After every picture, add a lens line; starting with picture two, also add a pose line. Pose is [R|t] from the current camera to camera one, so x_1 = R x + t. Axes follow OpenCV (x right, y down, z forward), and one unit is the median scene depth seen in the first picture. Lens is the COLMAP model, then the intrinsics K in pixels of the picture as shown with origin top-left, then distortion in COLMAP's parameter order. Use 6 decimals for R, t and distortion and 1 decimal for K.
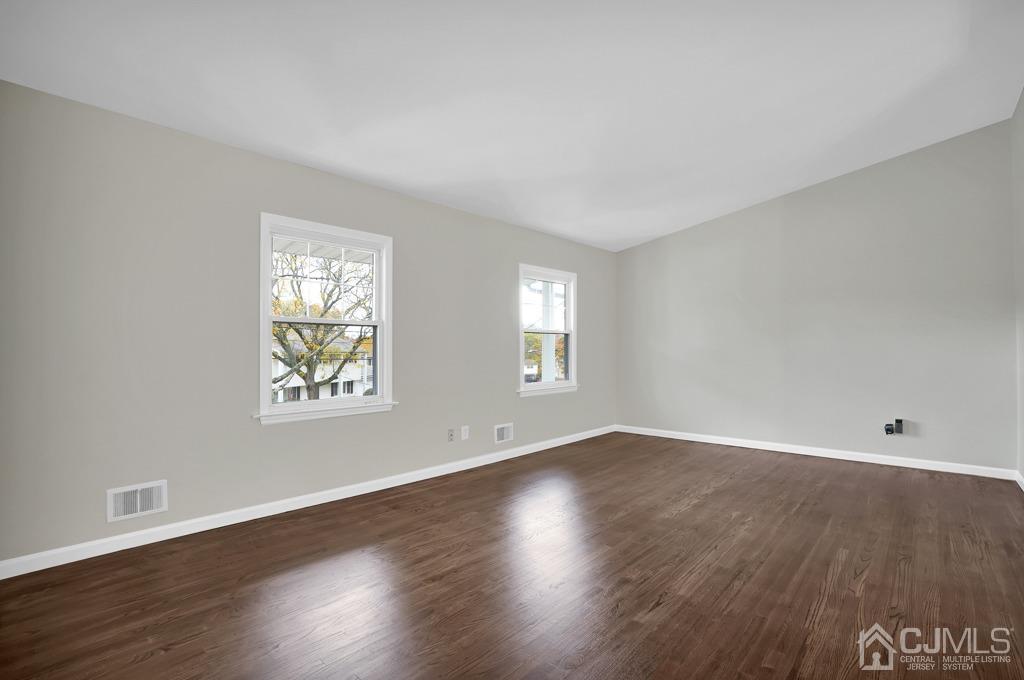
lens RADIAL K [[487.3, 0, 517.2], [0, 487.3, 338.9], [0, 0, 1]] dist [-0.020946, 0.000500]
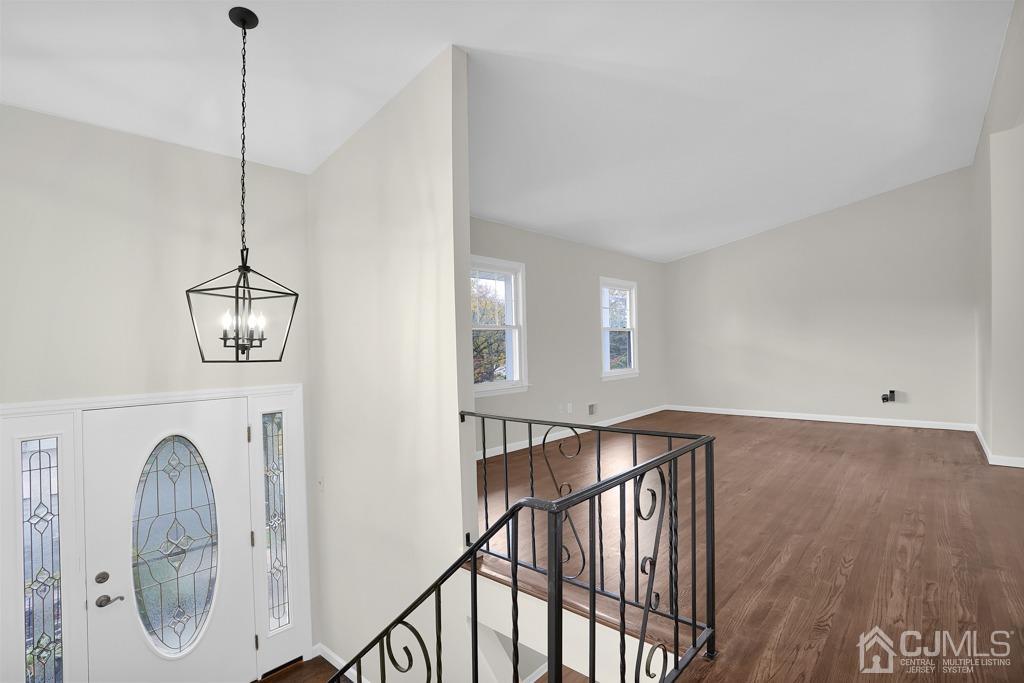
lens RADIAL K [[495.5, 0, 513.7], [0, 495.5, 346.6], [0, 0, 1]] dist [-0.068375, 0.021215]
pose [[0.999690, -0.023235, -0.008976, -0.259031], [0.023445, 0.999435, 0.024083, -0.009614], [0.008411, -0.024286, 0.999670, -0.358987]]
